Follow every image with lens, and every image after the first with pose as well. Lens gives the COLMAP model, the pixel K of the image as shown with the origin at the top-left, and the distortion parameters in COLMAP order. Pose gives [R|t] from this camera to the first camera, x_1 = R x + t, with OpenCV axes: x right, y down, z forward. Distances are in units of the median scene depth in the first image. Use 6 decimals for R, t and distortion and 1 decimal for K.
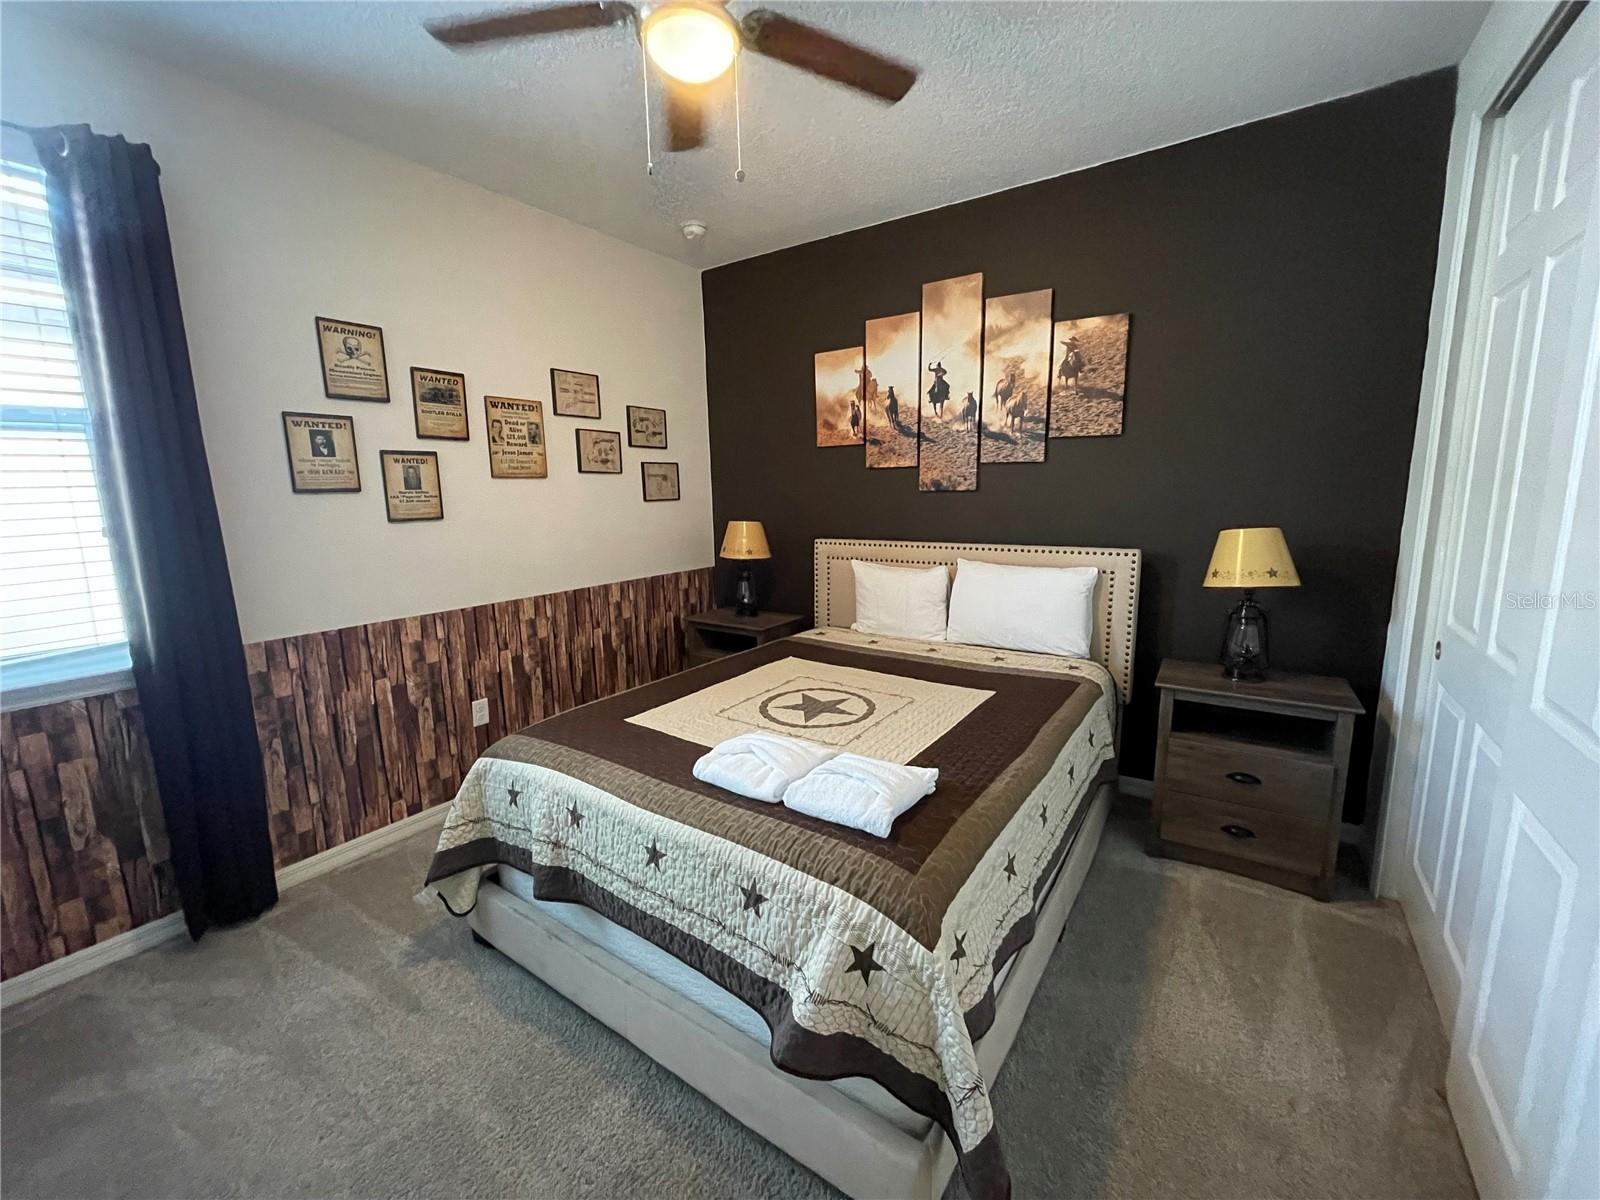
lens RADIAL K [[647.9, 0, 800.8], [0, 647.9, 597.1], [0, 0, 1]] dist [-0.000661, -0.000276]
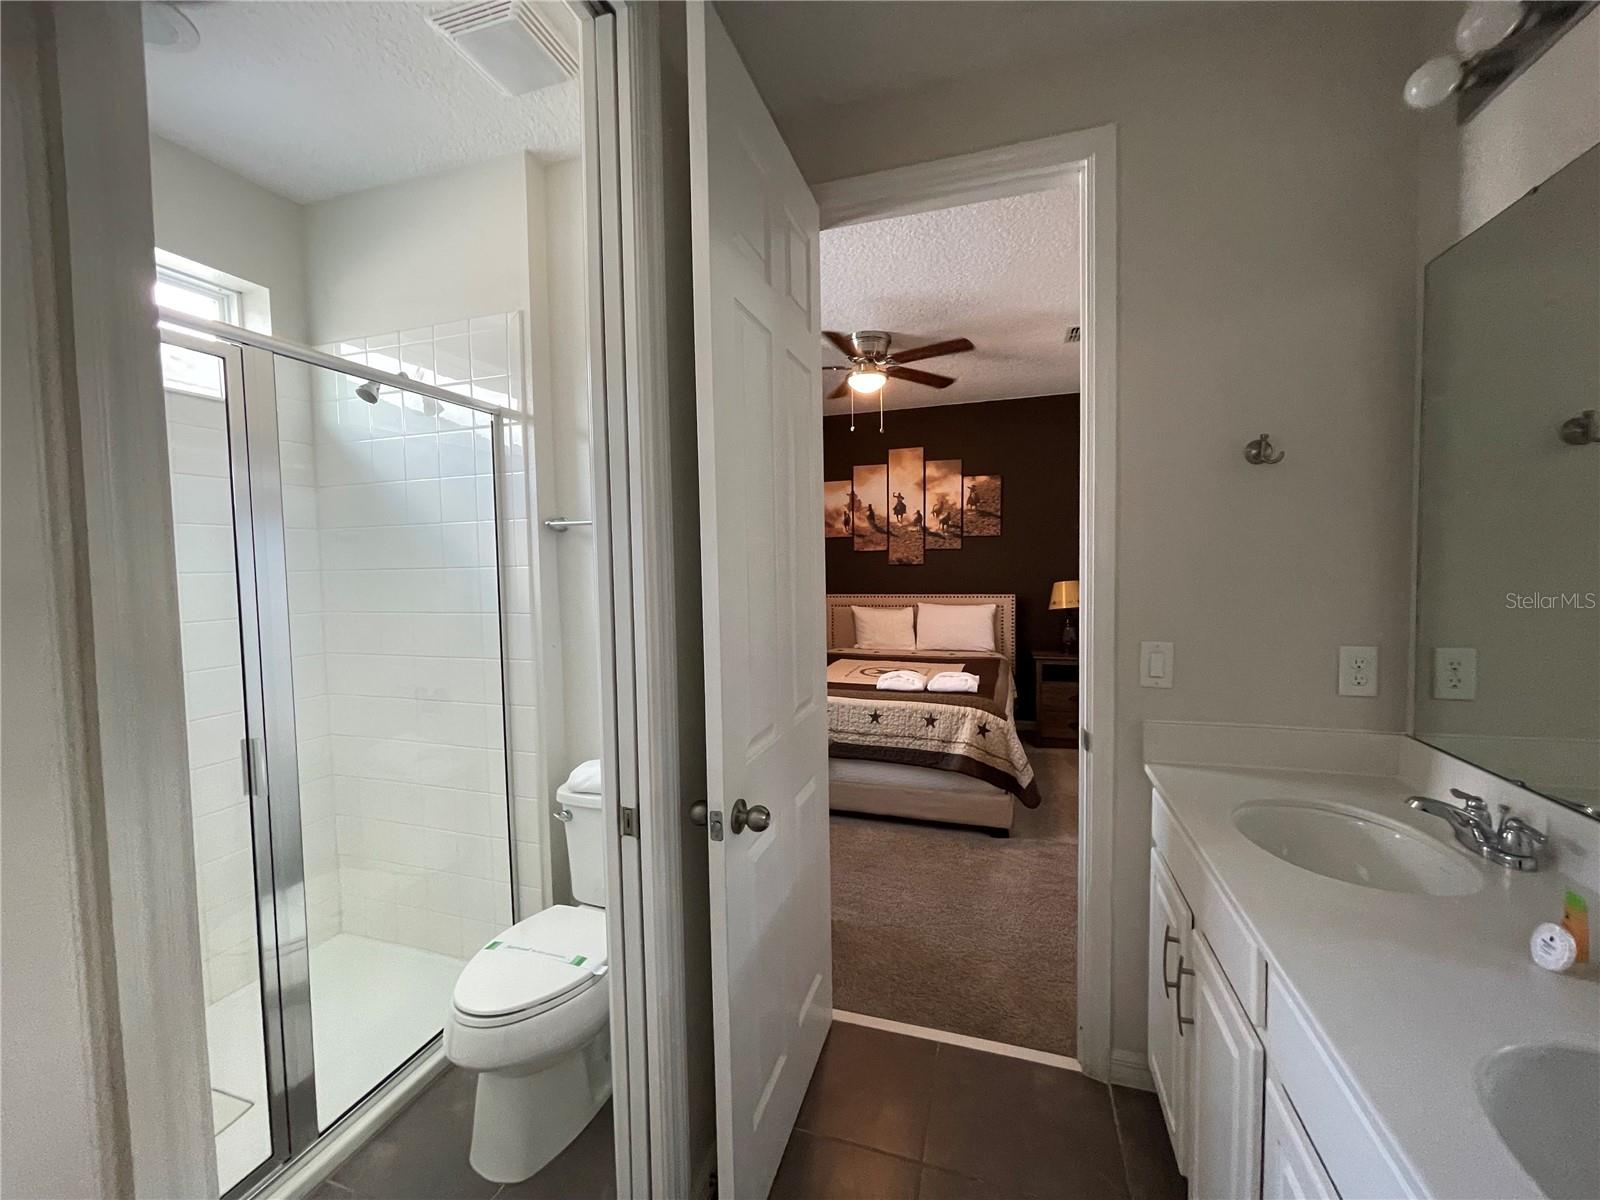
lens RADIAL K [[647.9, 0, 799.0], [0, 647.9, 596.7], [0, 0, 1]] dist [-0.000661, -0.000276]
pose [[0.959483, -0.010272, 0.281579, -0.564159], [0.044691, 0.992233, -0.116087, 0.114290], [-0.278200, 0.123967, 0.952490, -0.584454]]
